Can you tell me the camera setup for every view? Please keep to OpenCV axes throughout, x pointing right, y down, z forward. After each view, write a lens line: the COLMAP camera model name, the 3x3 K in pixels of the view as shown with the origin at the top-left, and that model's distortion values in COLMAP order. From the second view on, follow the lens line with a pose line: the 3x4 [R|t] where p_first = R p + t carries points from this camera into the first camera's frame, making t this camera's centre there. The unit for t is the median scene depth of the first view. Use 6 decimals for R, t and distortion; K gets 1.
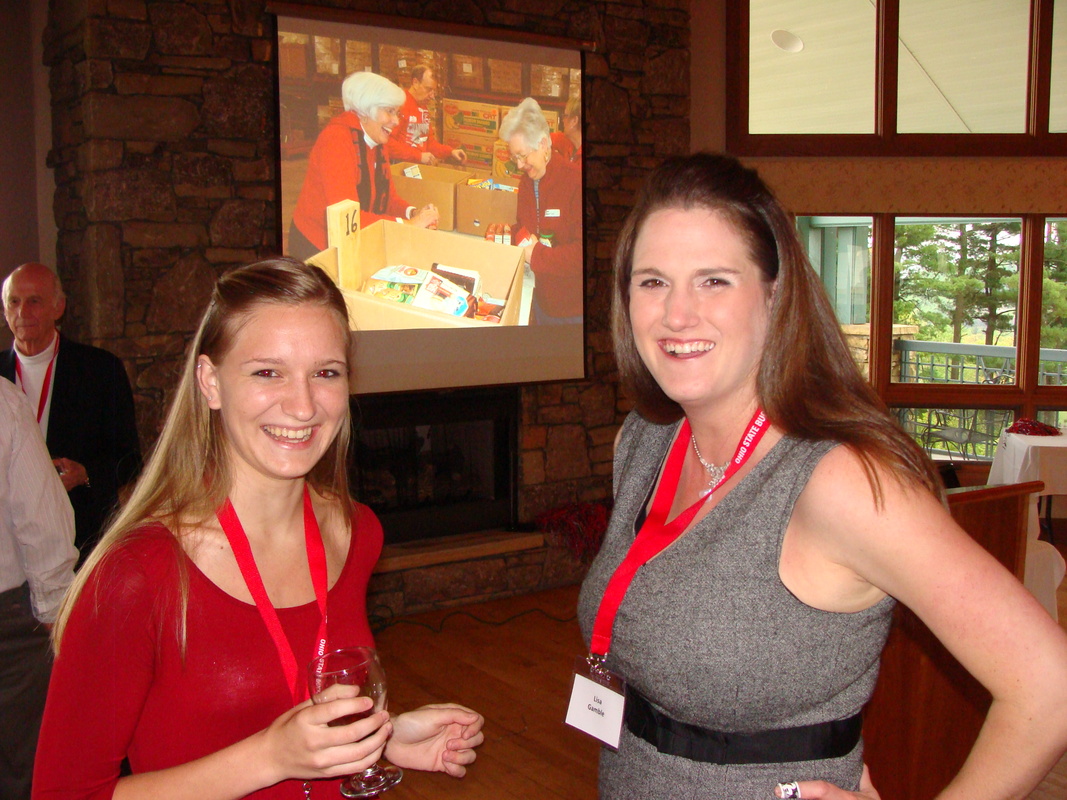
lens RADIAL K [[1198.2, 0, 533.5], [0, 1198.2, 400.0], [0, 0, 1]] dist [-0.200467, 0.260599]
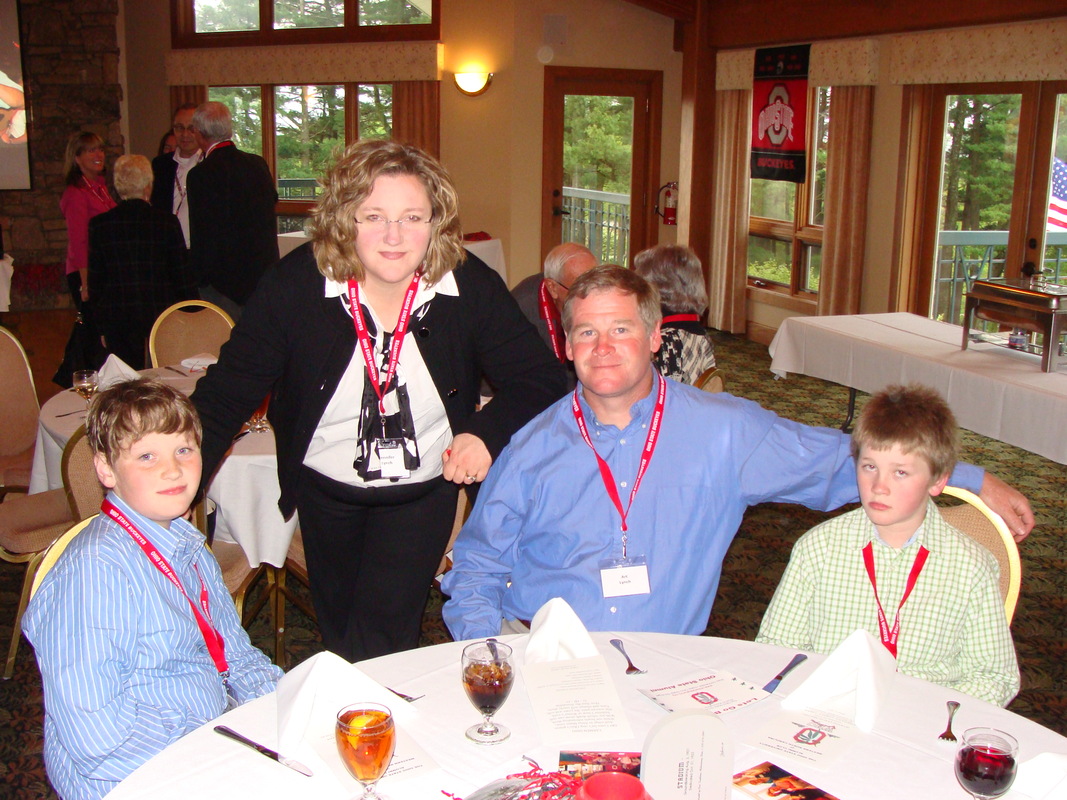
lens RADIAL K [[1198.2, 0, 533.5], [0, 1198.2, 400.0], [0, 0, 1]] dist [-0.200467, 0.260599]
pose [[0.976585, 0.059716, -0.206677, 1.290385], [-0.036903, 0.992963, 0.112526, 0.079301], [0.211943, -0.102264, 0.971917, -0.556324]]
